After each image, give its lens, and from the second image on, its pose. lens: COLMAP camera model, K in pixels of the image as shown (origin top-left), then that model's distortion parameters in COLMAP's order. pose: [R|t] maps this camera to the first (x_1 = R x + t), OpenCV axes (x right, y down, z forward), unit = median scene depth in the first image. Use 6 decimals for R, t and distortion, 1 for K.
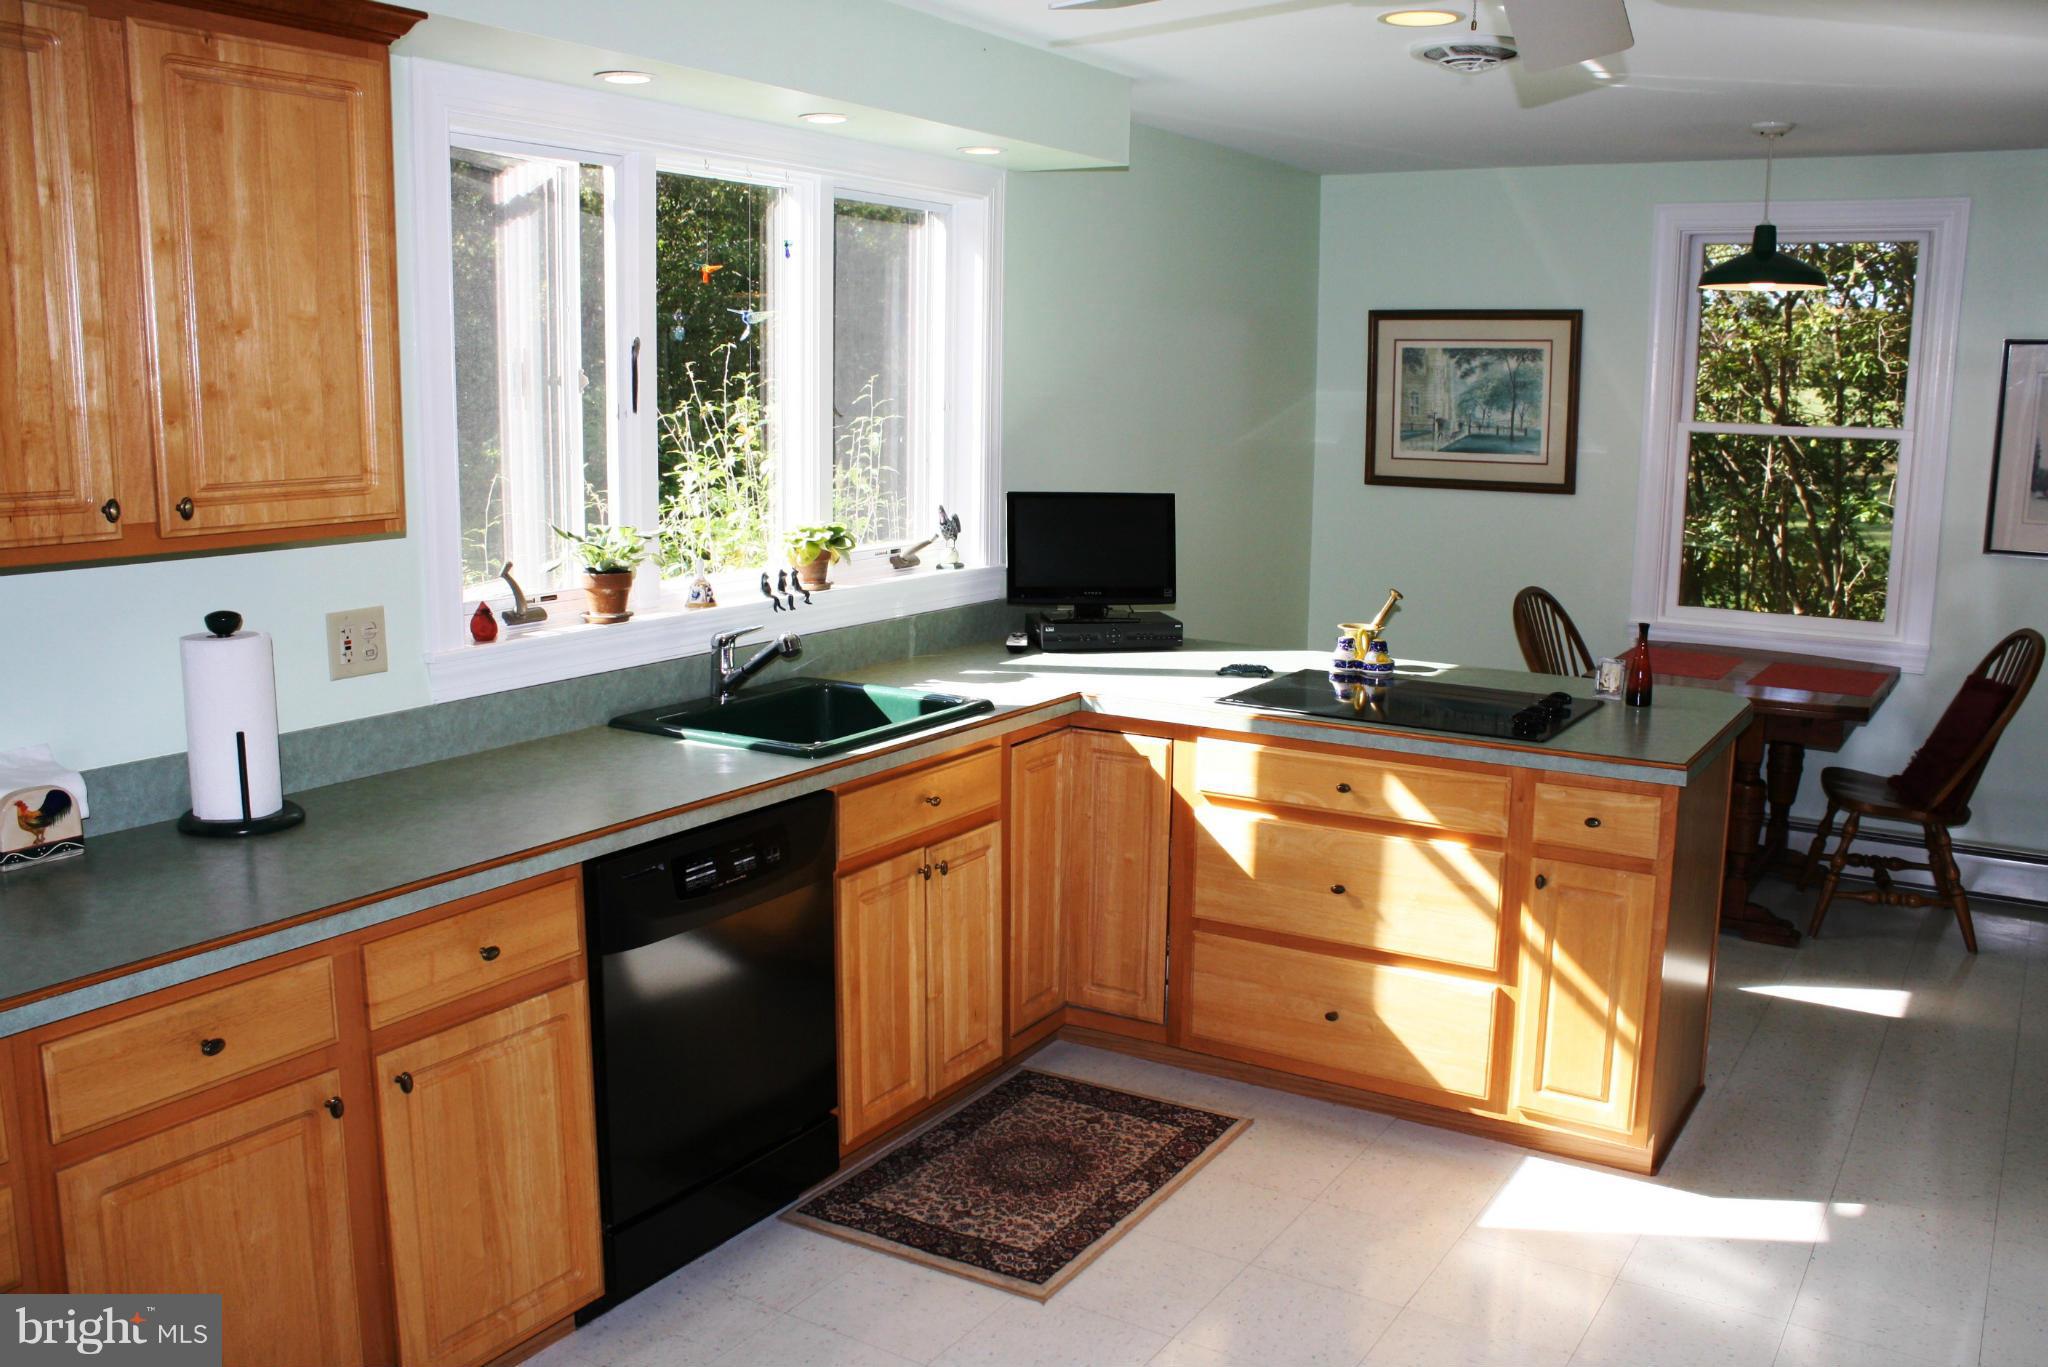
lens RADIAL K [[1714.4, 0, 1039.7], [0, 1714.4, 688.9], [0, 0, 1]] dist [-0.166220, 0.152070]
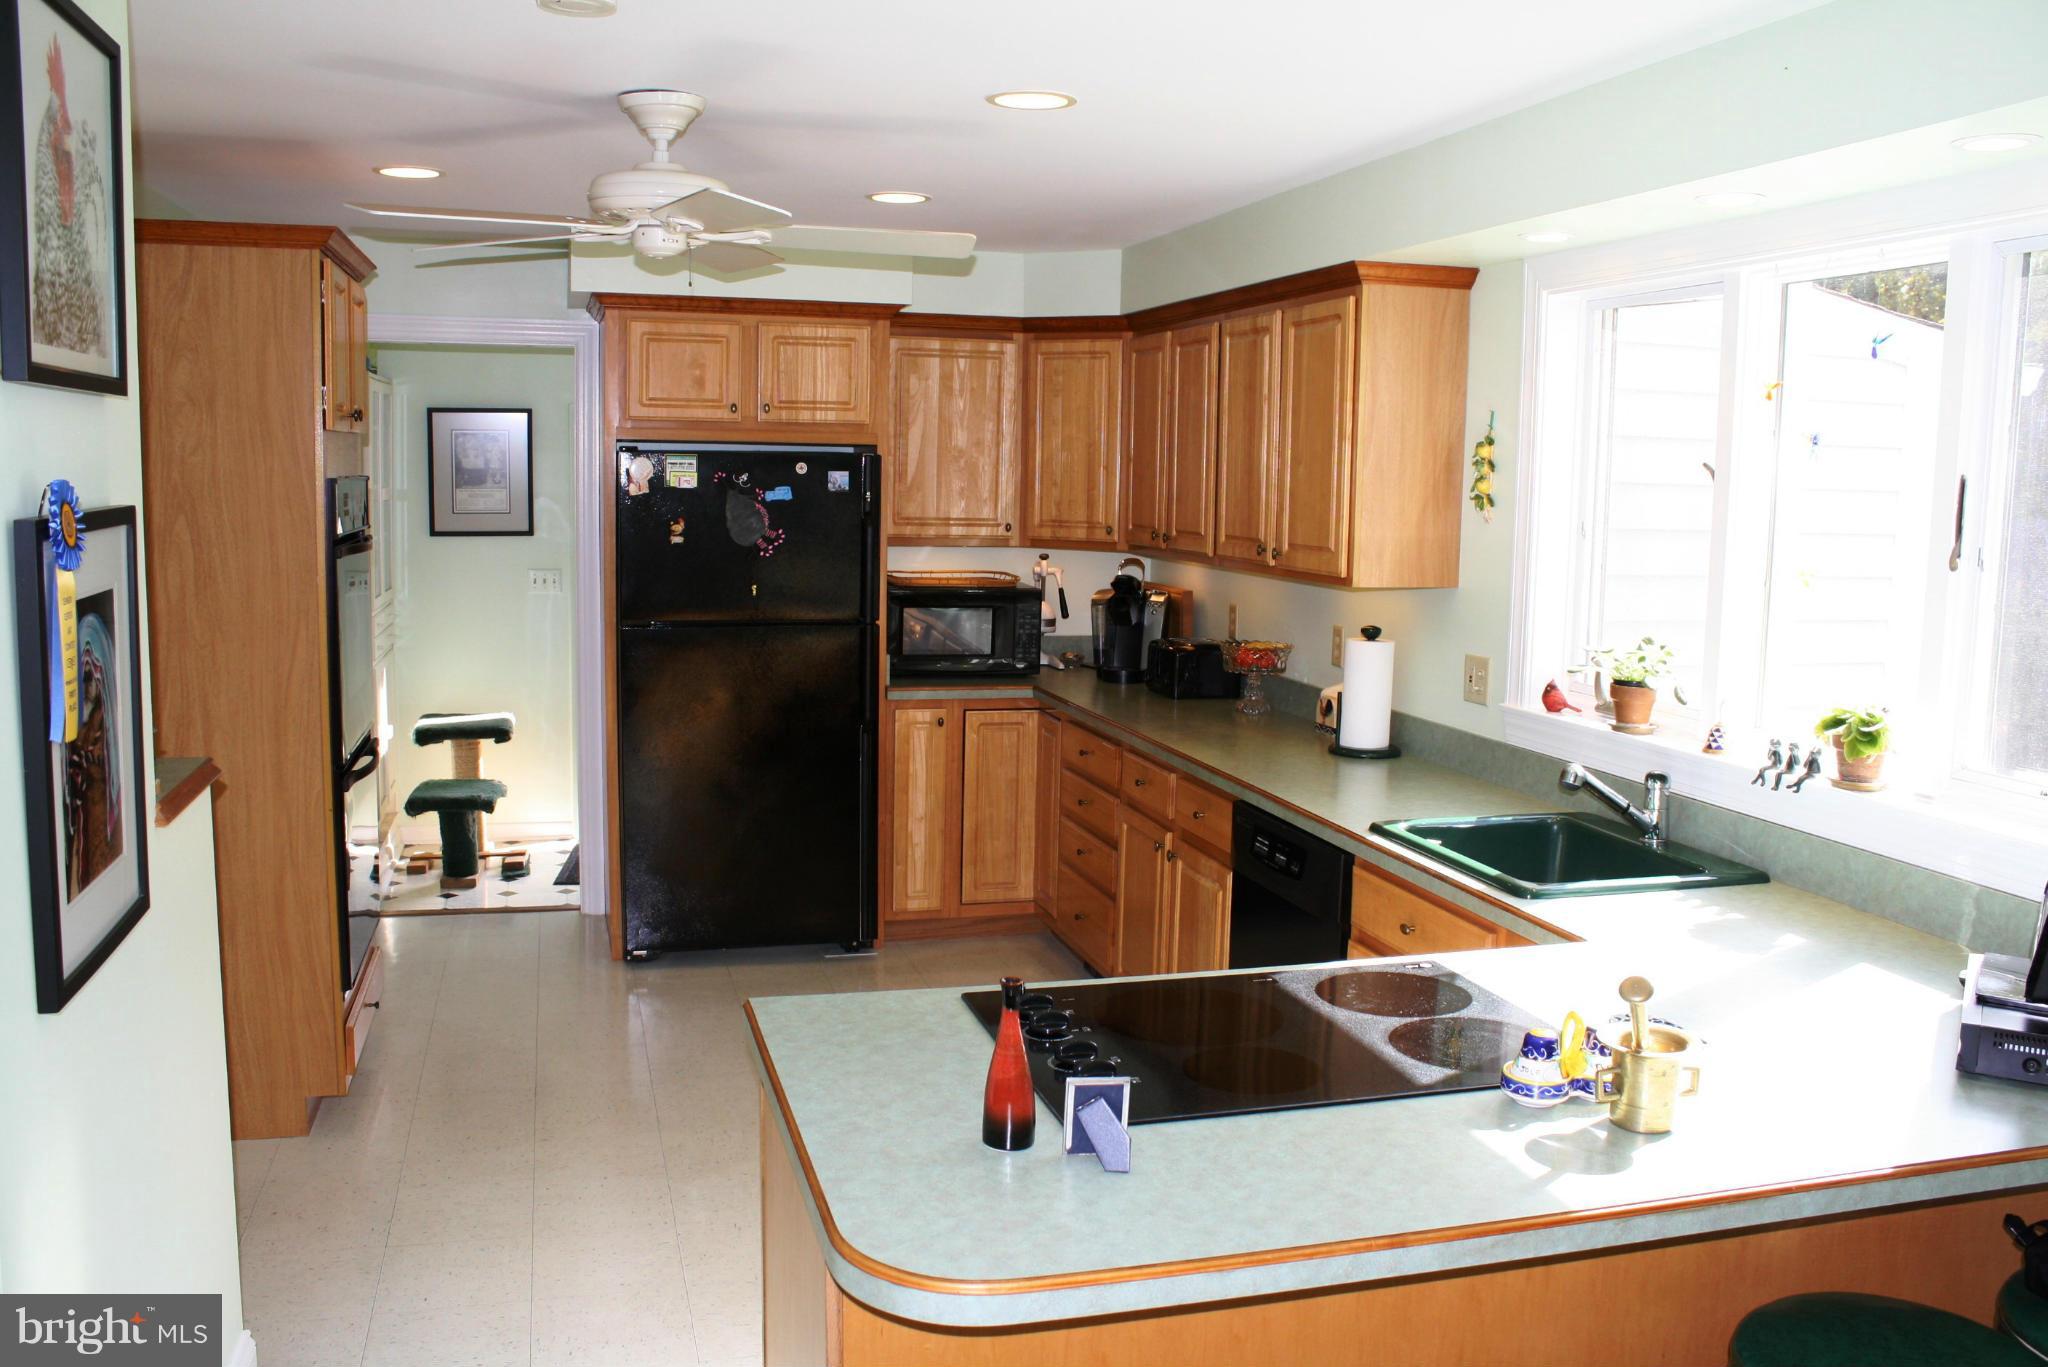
lens RADIAL K [[1714.4, 0, 1039.7], [0, 1714.4, 688.9], [0, 0, 1]] dist [-0.166220, 0.152070]
pose [[-0.669909, 0.071845, -0.738959, 0.790063], [-0.157085, 0.959058, 0.235651, -0.264835], [0.725635, 0.273944, -0.631196, 1.457834]]
